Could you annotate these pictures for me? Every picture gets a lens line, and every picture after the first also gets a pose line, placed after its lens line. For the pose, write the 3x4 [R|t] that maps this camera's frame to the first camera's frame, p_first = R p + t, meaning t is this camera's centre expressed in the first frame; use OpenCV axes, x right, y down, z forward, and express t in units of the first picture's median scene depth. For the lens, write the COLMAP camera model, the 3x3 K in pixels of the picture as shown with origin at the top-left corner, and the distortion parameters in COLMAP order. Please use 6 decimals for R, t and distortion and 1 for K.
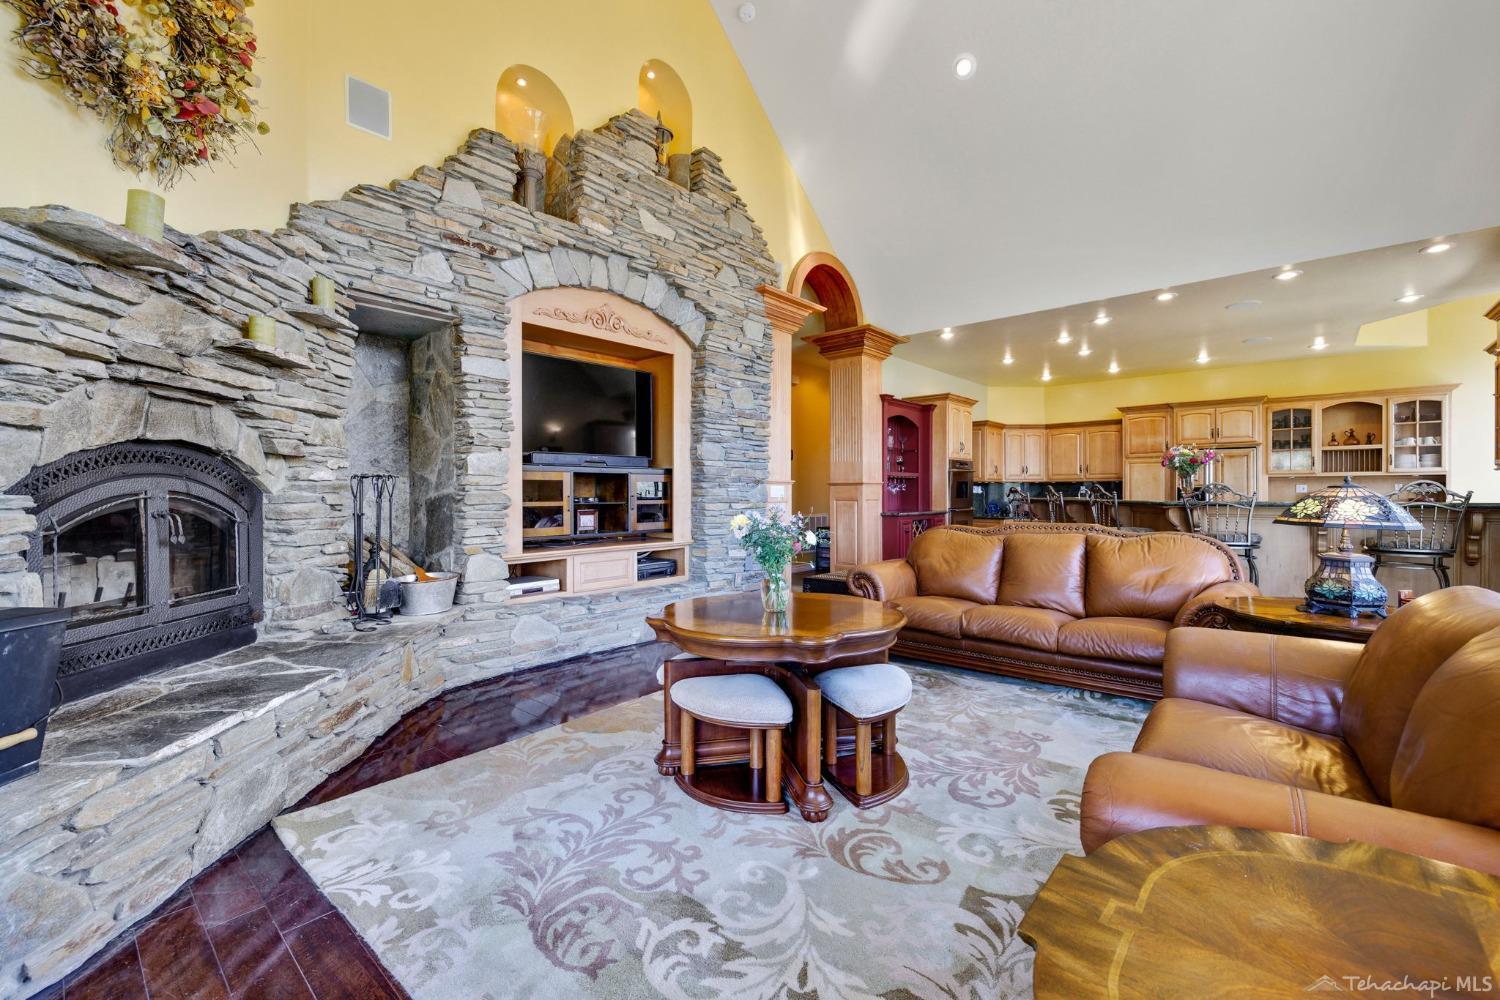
lens RADIAL K [[633.2, 0, 738.9], [0, 633.2, 497.0], [0, 0, 1]] dist [-0.001834, 0.001882]
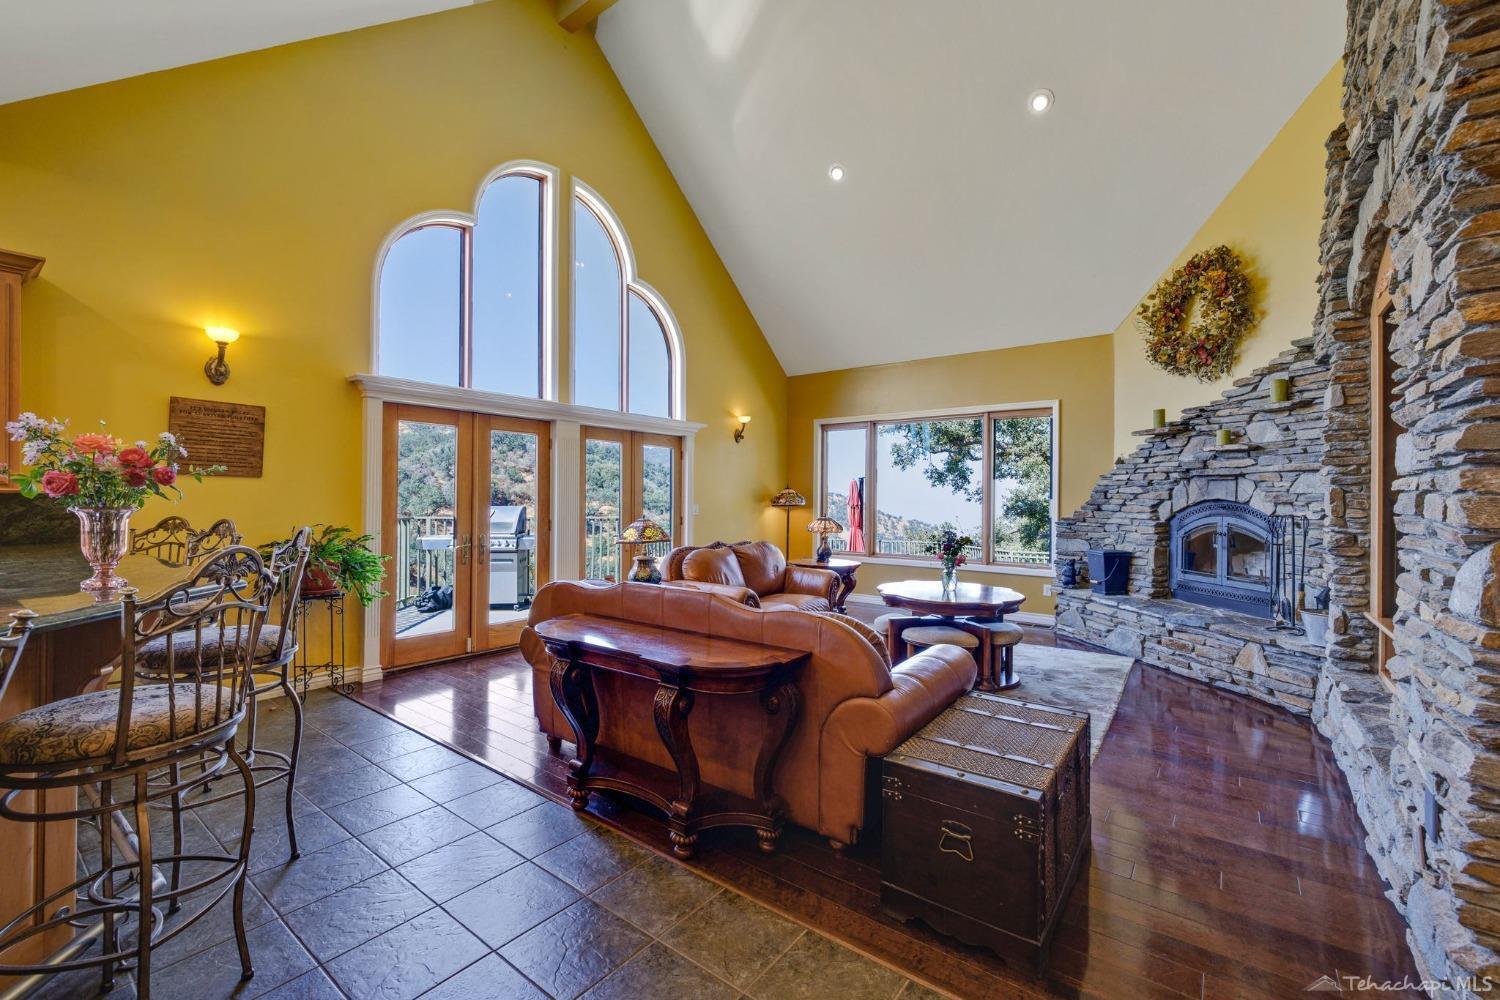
lens RADIAL K [[633.2, 0, 739.3], [0, 633.2, 499.8], [0, 0, 1]] dist [-0.001834, 0.001882]
pose [[-0.998003, -0.002042, -0.063129, 0.243778], [-0.002608, 0.999957, 0.008892, -0.029472], [0.063108, 0.009039, -0.997966, 0.874455]]
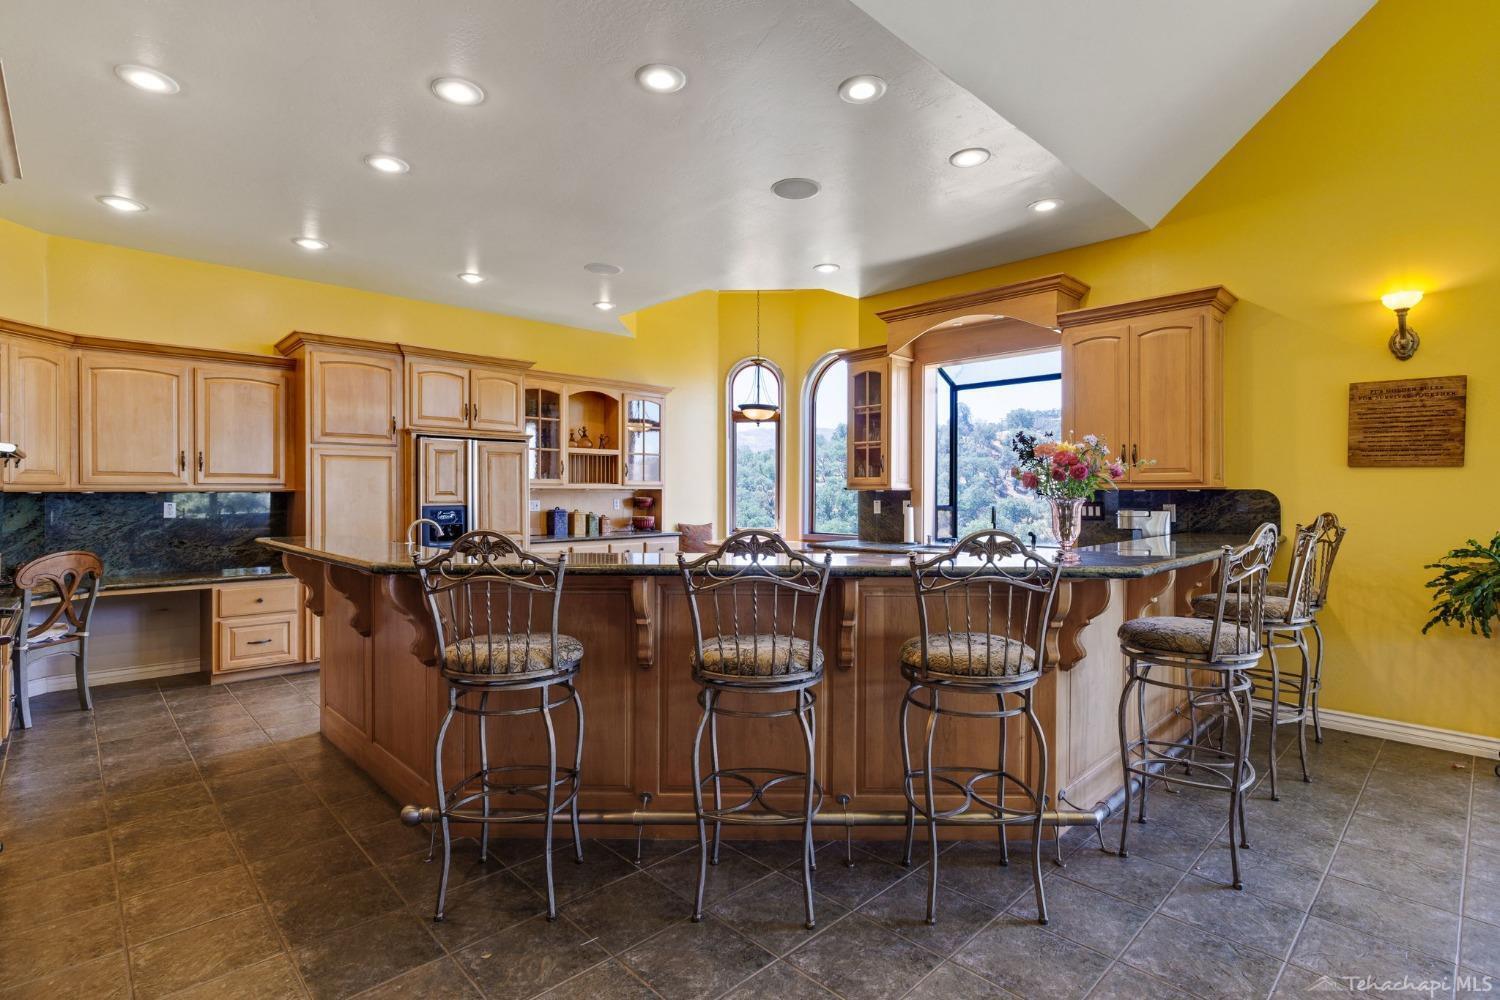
lens RADIAL K [[711.5, 0, 754.6], [0, 711.5, 494.1], [0, 0, 1]] dist [0.000983, 0.000580]
pose [[0.072555, -0.001361, 0.997363, 0.140595], [0.005063, 0.999987, 0.000996, -0.028024], [-0.997352, 0.004977, 0.072561, 0.769759]]
